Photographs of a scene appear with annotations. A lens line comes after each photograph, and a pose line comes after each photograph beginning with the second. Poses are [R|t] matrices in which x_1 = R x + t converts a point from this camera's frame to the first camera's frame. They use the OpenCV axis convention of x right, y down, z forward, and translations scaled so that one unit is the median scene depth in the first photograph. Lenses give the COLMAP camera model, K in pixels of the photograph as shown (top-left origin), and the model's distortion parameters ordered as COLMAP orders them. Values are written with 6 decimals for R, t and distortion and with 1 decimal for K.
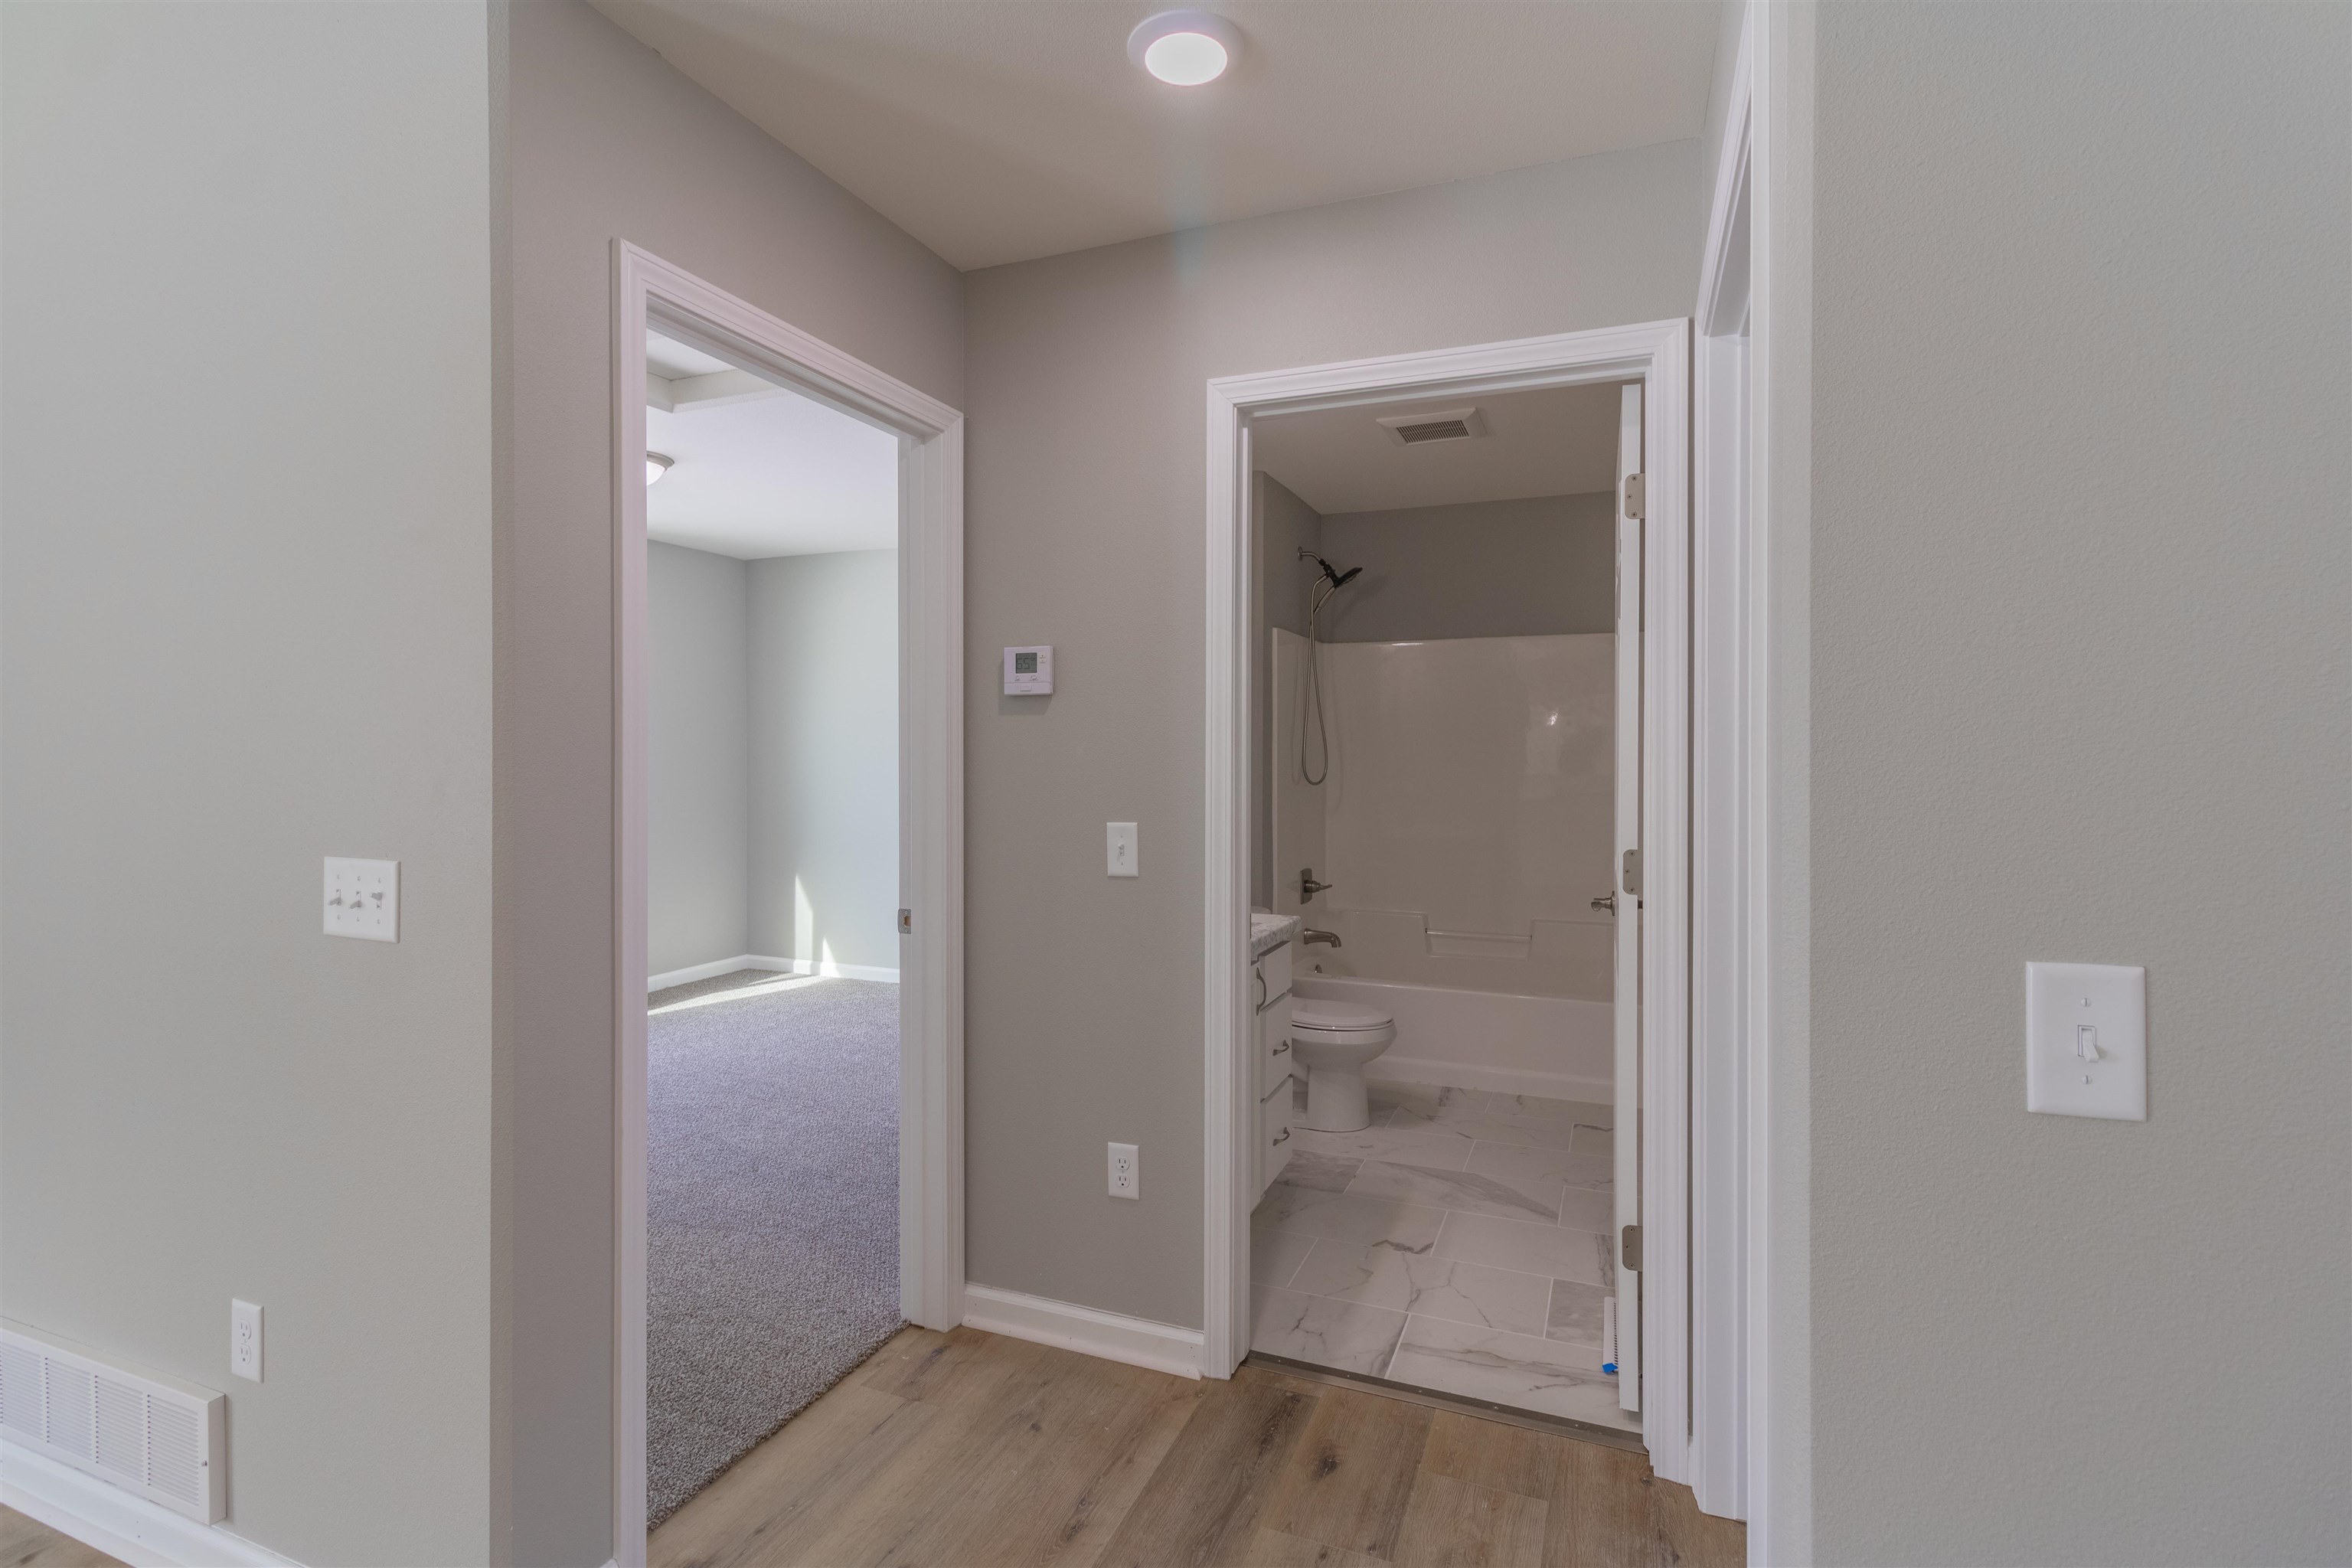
lens RADIAL K [[1084.2, 0, 1195.2], [0, 1084.2, 761.6], [0, 0, 1]] dist [0.003113, -0.001087]
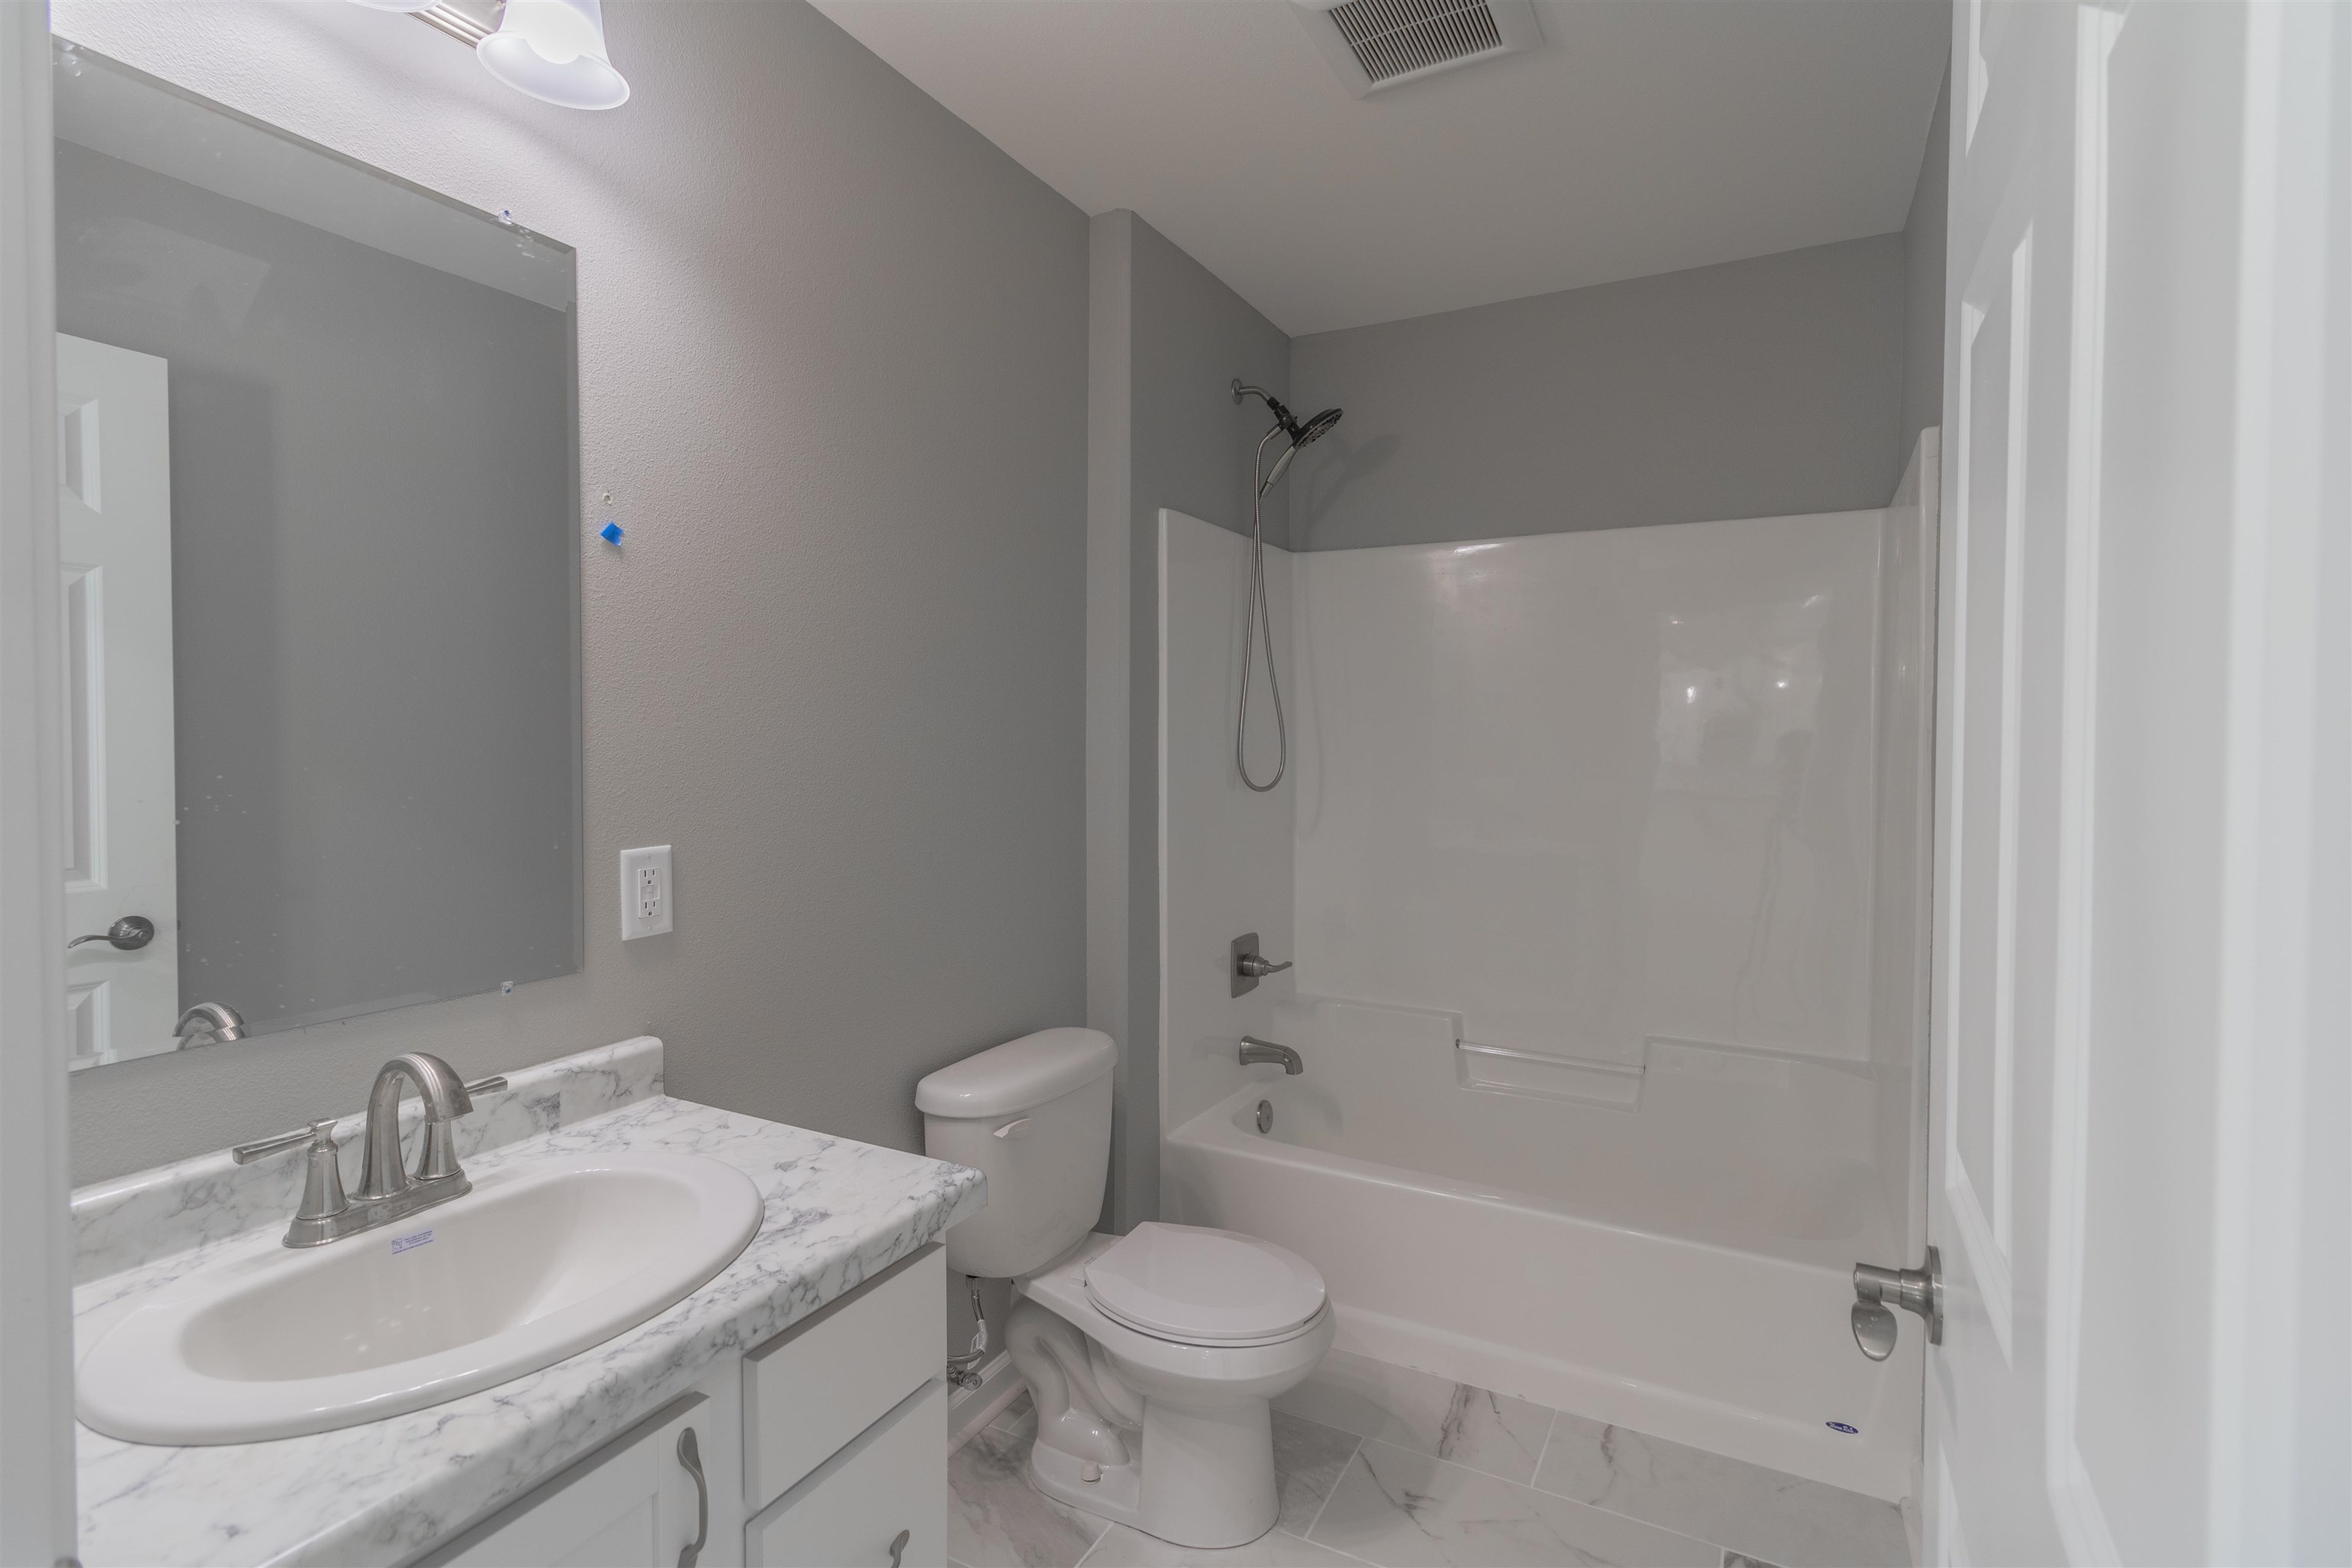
lens RADIAL K [[1081.6, 0, 1188.9], [0, 1081.6, 768.2], [0, 0, 1]] dist [-0.000711, 0.000531]
pose [[0.993319, 0.006938, -0.115192, 0.139503], [-0.004340, 0.999731, 0.022785, -0.004107], [0.115319, -0.022133, 0.993082, 0.422960]]
